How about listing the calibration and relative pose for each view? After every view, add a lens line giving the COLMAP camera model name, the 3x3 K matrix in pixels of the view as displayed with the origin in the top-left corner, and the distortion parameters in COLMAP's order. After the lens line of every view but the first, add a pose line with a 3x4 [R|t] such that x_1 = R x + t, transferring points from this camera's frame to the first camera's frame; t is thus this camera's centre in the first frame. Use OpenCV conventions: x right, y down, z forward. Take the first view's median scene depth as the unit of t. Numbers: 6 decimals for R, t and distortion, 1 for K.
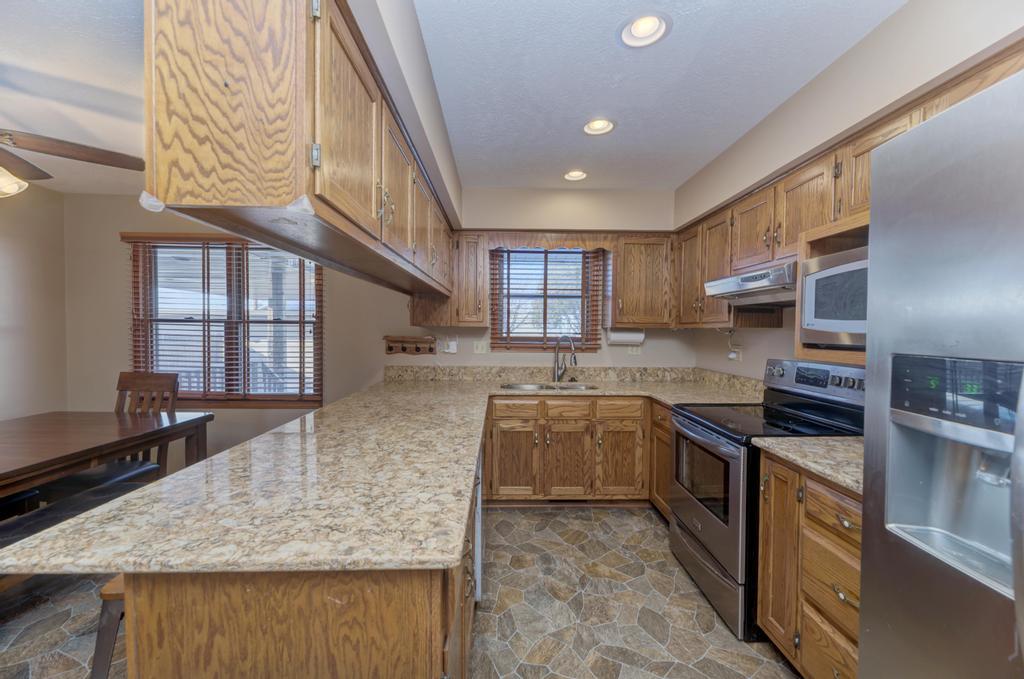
lens RADIAL K [[407.7, 0, 510.8], [0, 407.7, 342.1], [0, 0, 1]] dist [0.002922, -0.002236]
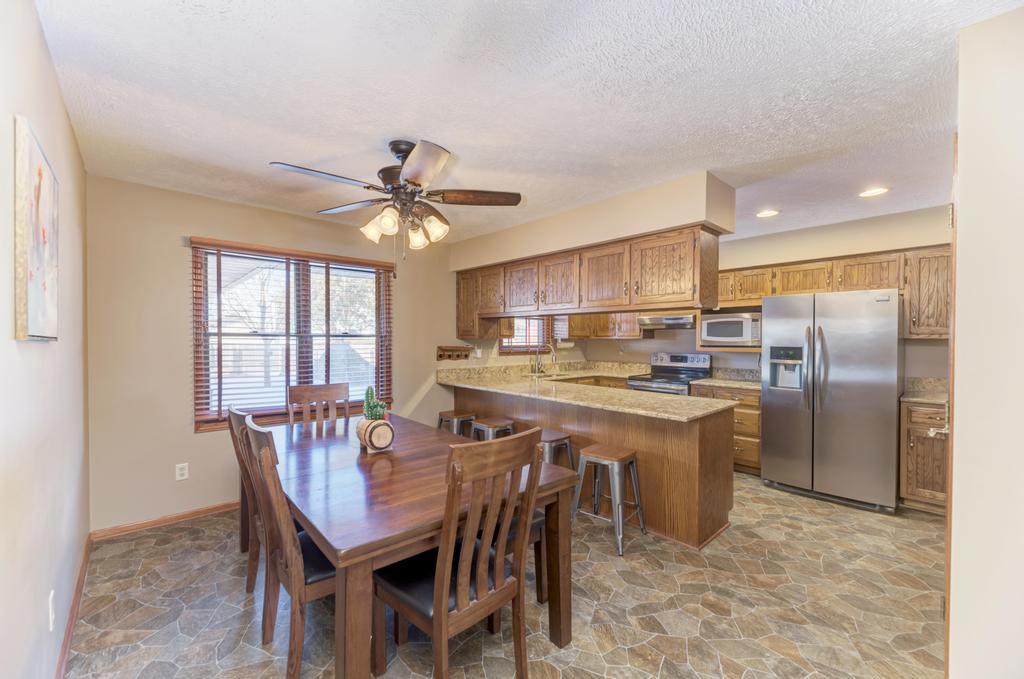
lens RADIAL K [[407.7, 0, 509.9], [0, 407.7, 343.1], [0, 0, 1]] dist [0.002922, -0.002236]
pose [[0.757399, -0.014931, 0.652782, -1.148600], [0.024322, 0.999690, -0.005354, -0.015665], [-0.652499, 0.019932, 0.757527, -0.137186]]
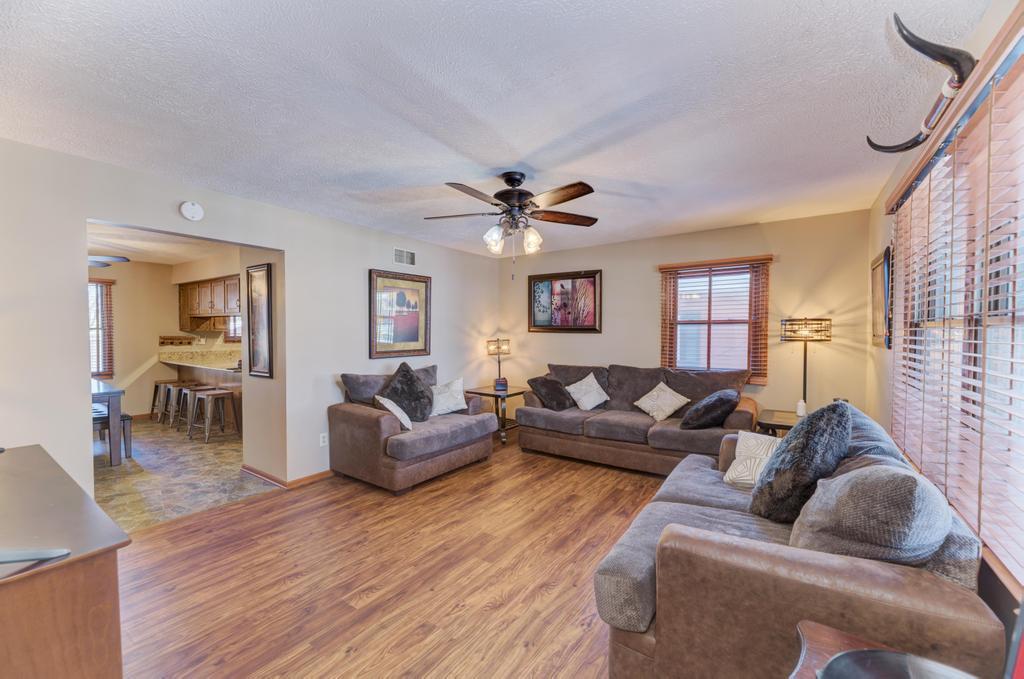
lens RADIAL K [[407.7, 0, 507.2], [0, 407.7, 345.6], [0, 0, 1]] dist [0.002922, -0.002236]
pose [[0.603884, -0.028831, 0.796550, -0.980694], [0.016682, 0.999584, 0.023532, 0.012049], [-0.796897, -0.000923, 0.604114, -1.615938]]
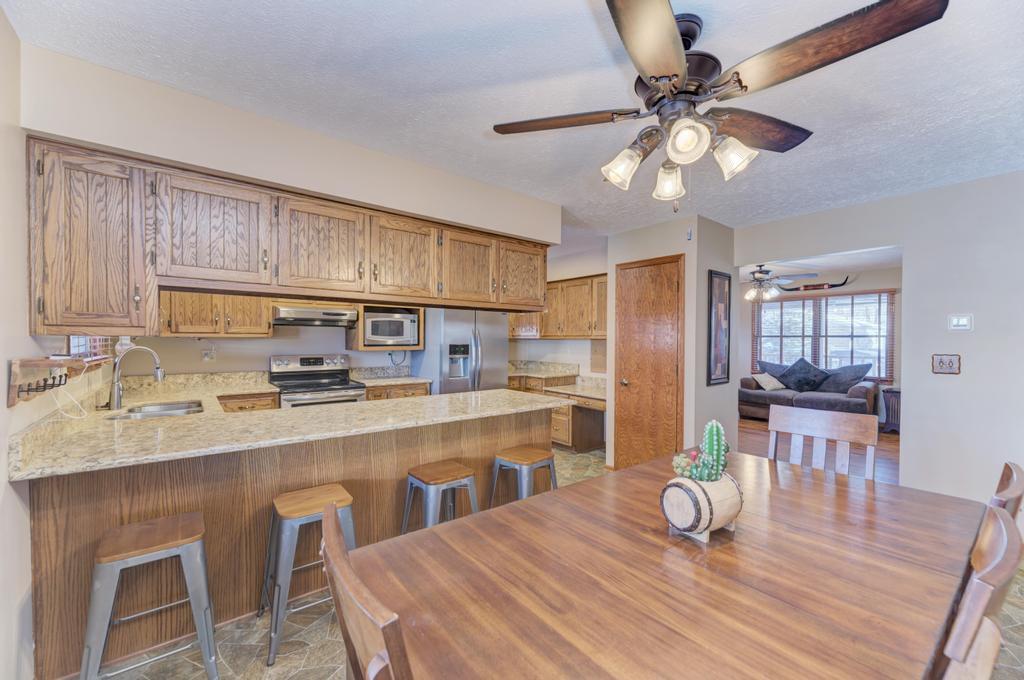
lens RADIAL K [[407.7, 0, 512.2], [0, 407.7, 343.7], [0, 0, 1]] dist [0.002922, -0.002236]
pose [[-0.605247, -0.018637, 0.795820, -1.066420], [0.014484, 0.999303, 0.034417, -0.043969], [-0.795906, 0.032358, -0.604555, 1.014156]]
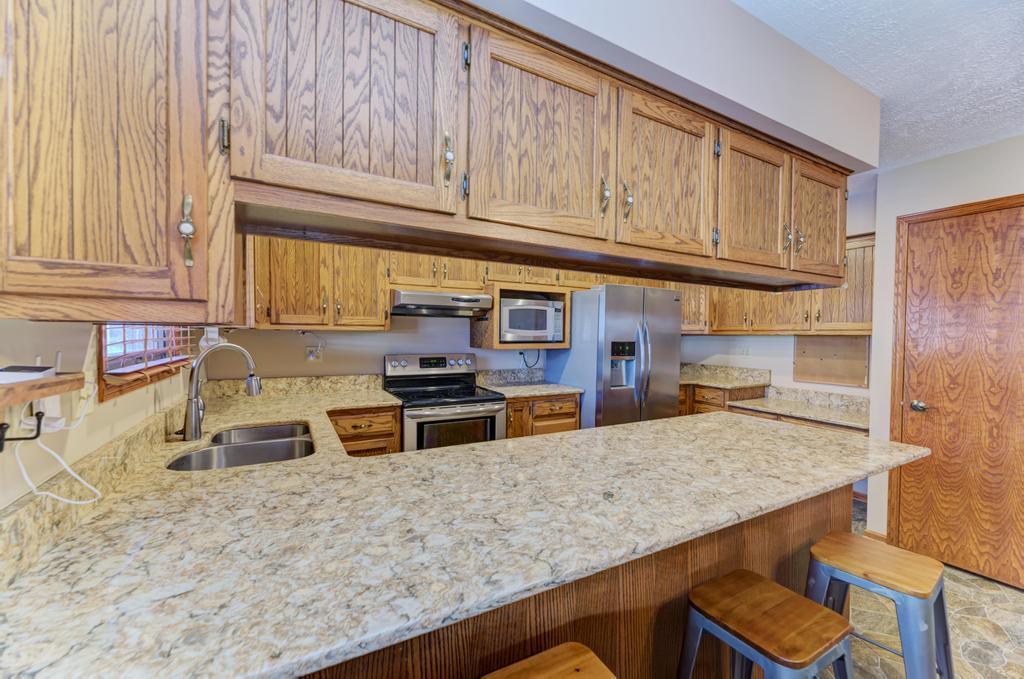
lens RADIAL K [[407.7, 0, 510.0], [0, 407.7, 341.6], [0, 0, 1]] dist [0.002922, -0.002236]
pose [[-0.459707, -0.027832, 0.887634, -0.571147], [0.013400, 0.999178, 0.038269, -0.038047], [-0.887969, 0.029487, -0.458956, 1.030613]]
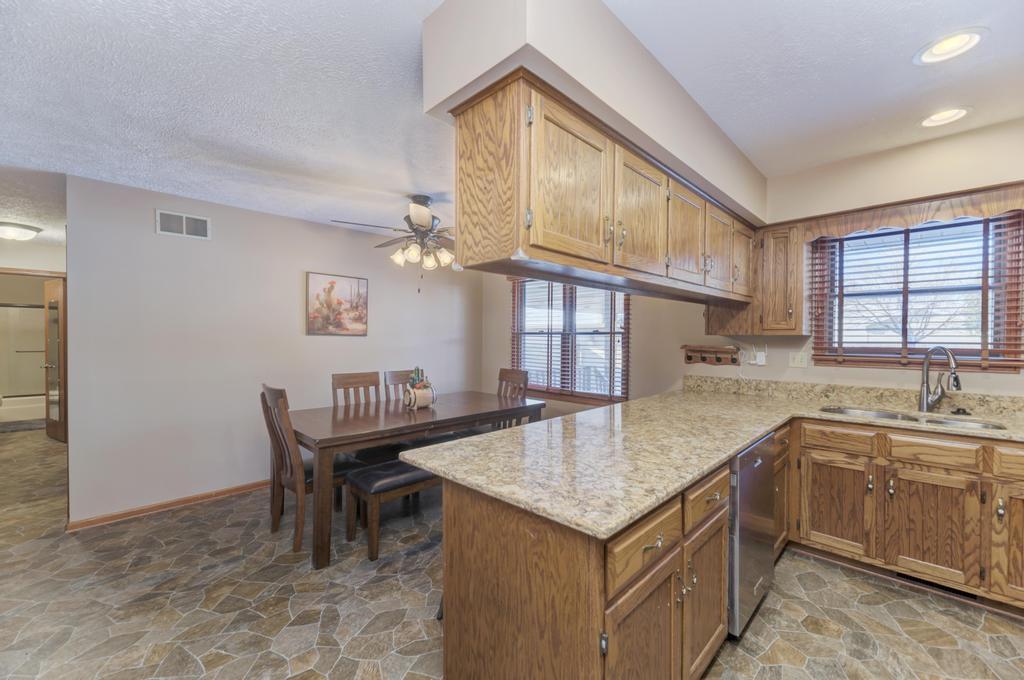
lens RADIAL K [[407.7, 0, 512.2], [0, 407.7, 341.5], [0, 0, 1]] dist [0.002922, -0.002236]
pose [[0.693655, -0.000871, -0.720307, 0.145941], [-0.017287, 0.999691, -0.017857, 0.001009], [0.720100, 0.024838, 0.693425, -0.007227]]
